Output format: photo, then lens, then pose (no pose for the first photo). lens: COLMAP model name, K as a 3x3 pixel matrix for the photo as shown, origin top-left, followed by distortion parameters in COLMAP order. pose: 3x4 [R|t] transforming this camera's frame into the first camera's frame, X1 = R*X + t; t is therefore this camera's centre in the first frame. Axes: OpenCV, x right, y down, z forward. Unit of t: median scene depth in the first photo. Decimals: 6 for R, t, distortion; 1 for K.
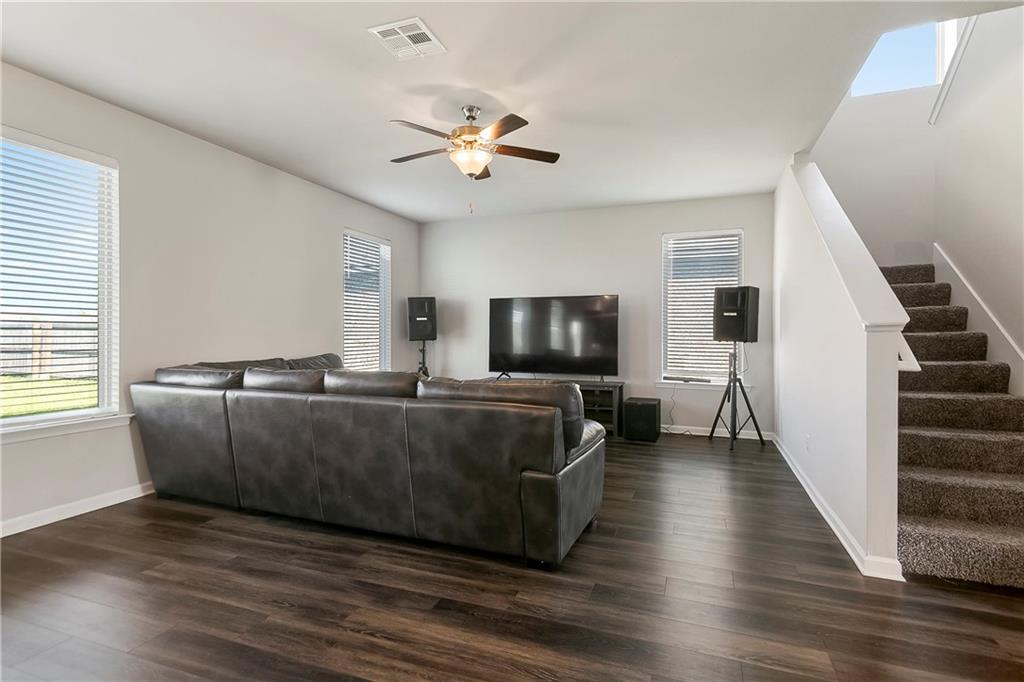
lens RADIAL K [[491.6, 0, 512.4], [0, 491.6, 337.6], [0, 0, 1]] dist [0.020233, -0.001983]
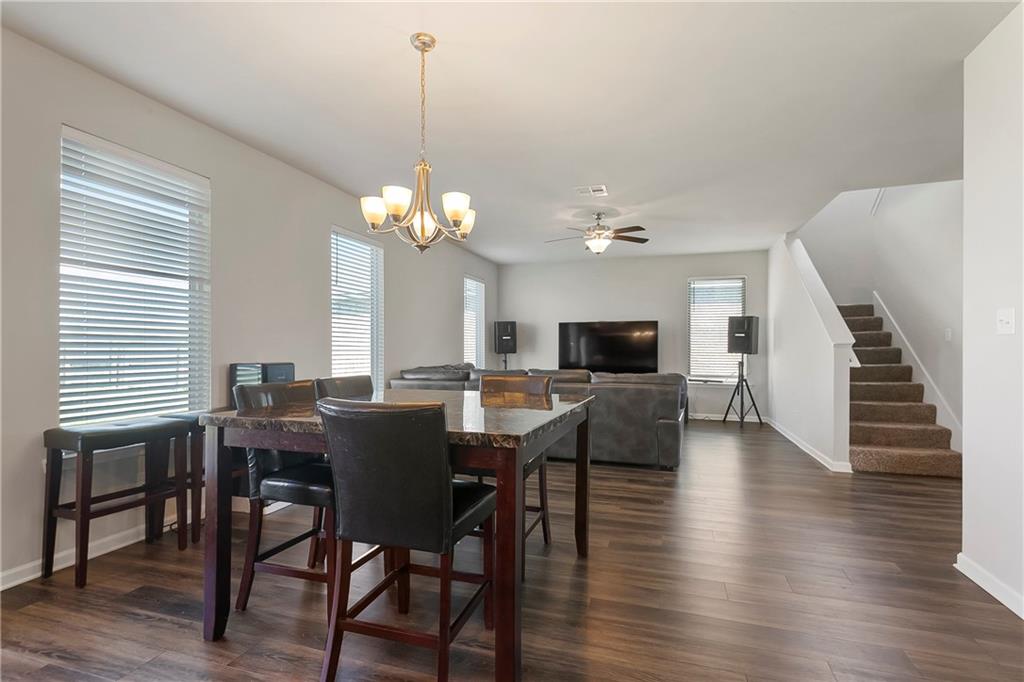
lens RADIAL K [[491.6, 0, 496.9], [0, 491.6, 349.1], [0, 0, 1]] dist [0.020233, -0.001983]
pose [[0.999551, -0.001263, 0.029922, -0.424908], [0.001455, 0.999979, -0.006390, 0.003740], [-0.029913, 0.006431, 0.999532, -0.579465]]
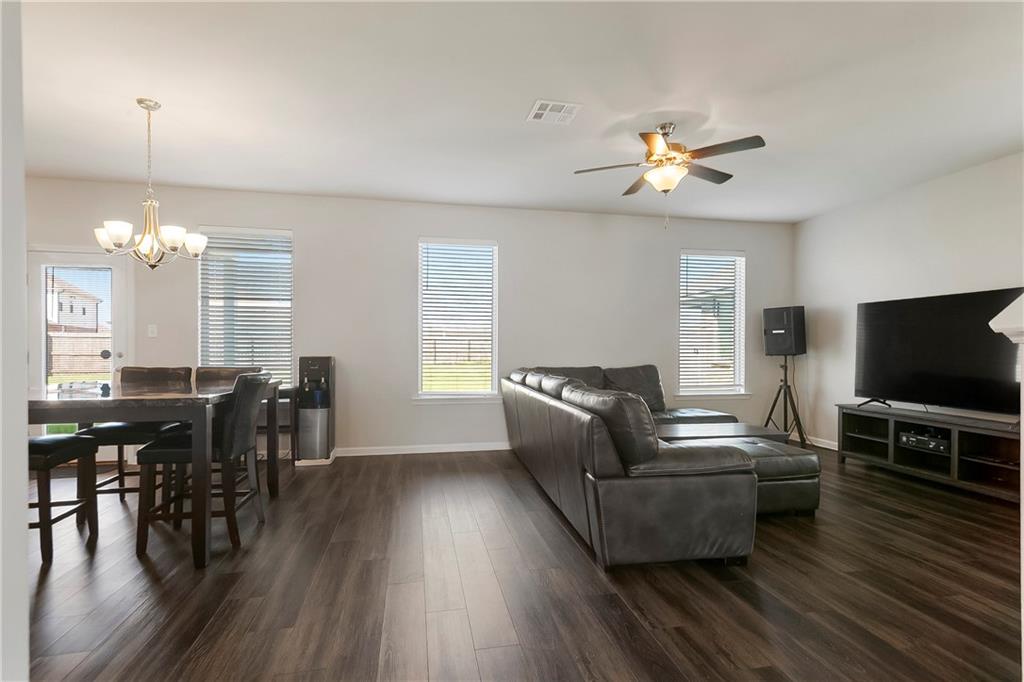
lens RADIAL K [[491.6, 0, 506.2], [0, 491.6, 348.3], [0, 0, 1]] dist [0.020233, -0.001983]
pose [[0.528898, 0.002235, -0.848683, 0.545398], [-0.011178, 0.999928, -0.004333, 0.003605], [0.848612, 0.011779, 0.528885, 0.165397]]
